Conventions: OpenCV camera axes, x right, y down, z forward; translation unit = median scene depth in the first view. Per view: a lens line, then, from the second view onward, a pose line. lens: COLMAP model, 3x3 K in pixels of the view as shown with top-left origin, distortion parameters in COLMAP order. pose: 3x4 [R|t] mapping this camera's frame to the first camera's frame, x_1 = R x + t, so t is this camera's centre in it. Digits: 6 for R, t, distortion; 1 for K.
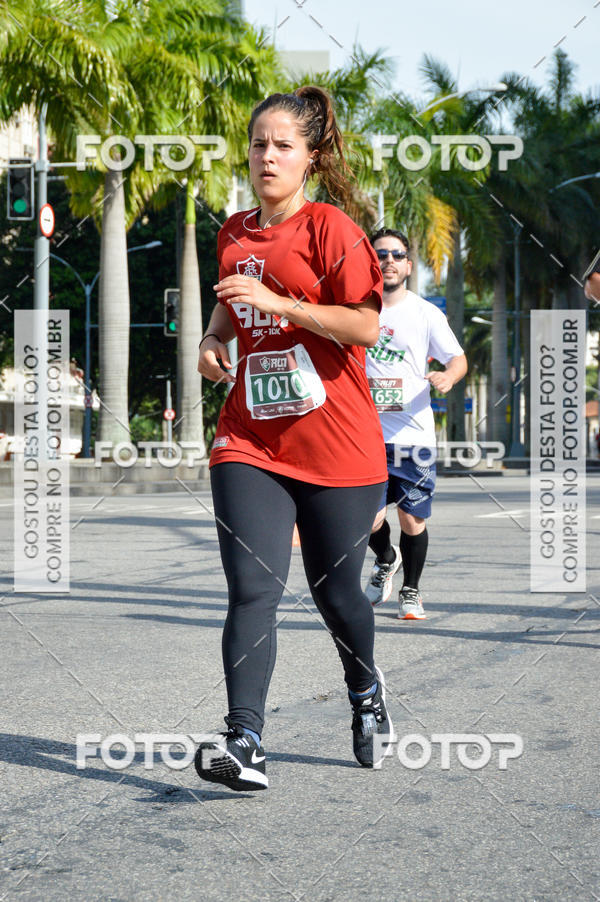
lens RADIAL K [[3659.8, 0, 343.8], [0, 3659.8, 389.8], [0, 0, 1]] dist [0.488065, -4.739994]
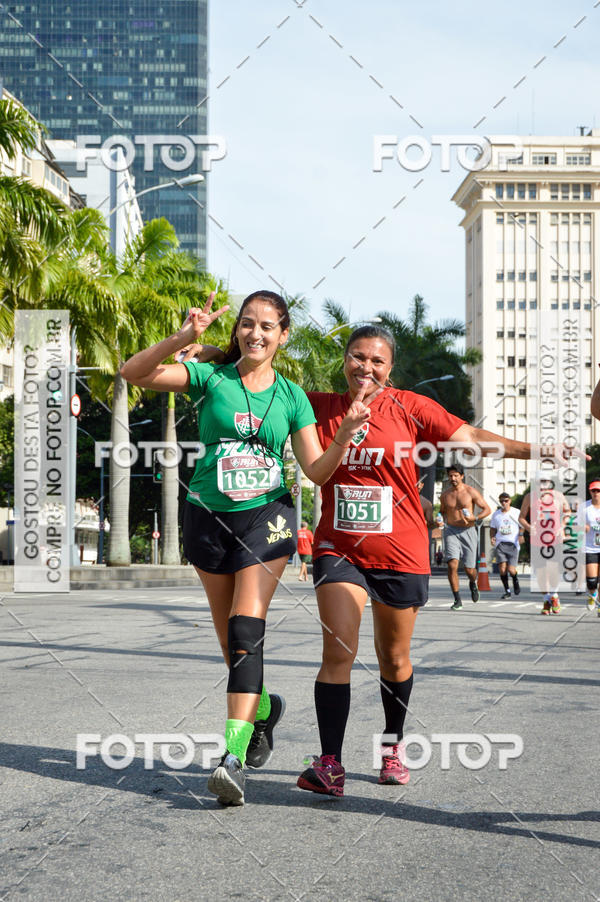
lens RADIAL K [[2730.1, 0, 300.9], [0, 2730.1, 420.1], [0, 0, 1]] dist [0.359559, -0.724067]
pose [[0.999974, 0.006126, 0.003820, 0.006992], [-0.006005, 0.999505, -0.030884, -0.006136], [-0.004008, 0.030860, 0.999516, -0.118630]]
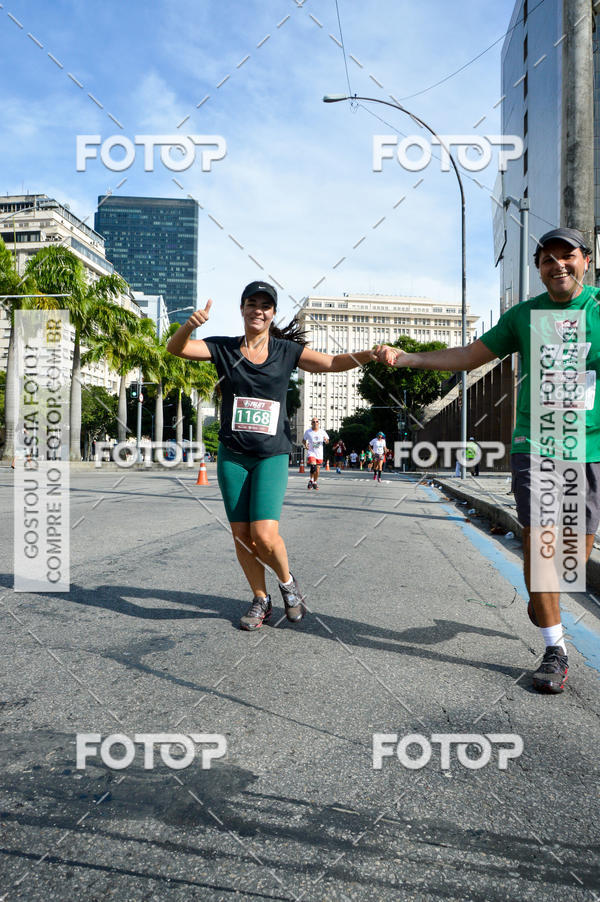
lens RADIAL K [[2304.2, 0, 245.4], [0, 2304.2, 452.6], [0, 0, 1]] dist [0.074309, -0.230365]
pose [[0.985417, 0.014889, 0.169505, -0.369528], [-0.019062, 0.999553, 0.023023, -0.045997], [-0.169087, -0.025918, 0.985260, -1.322217]]
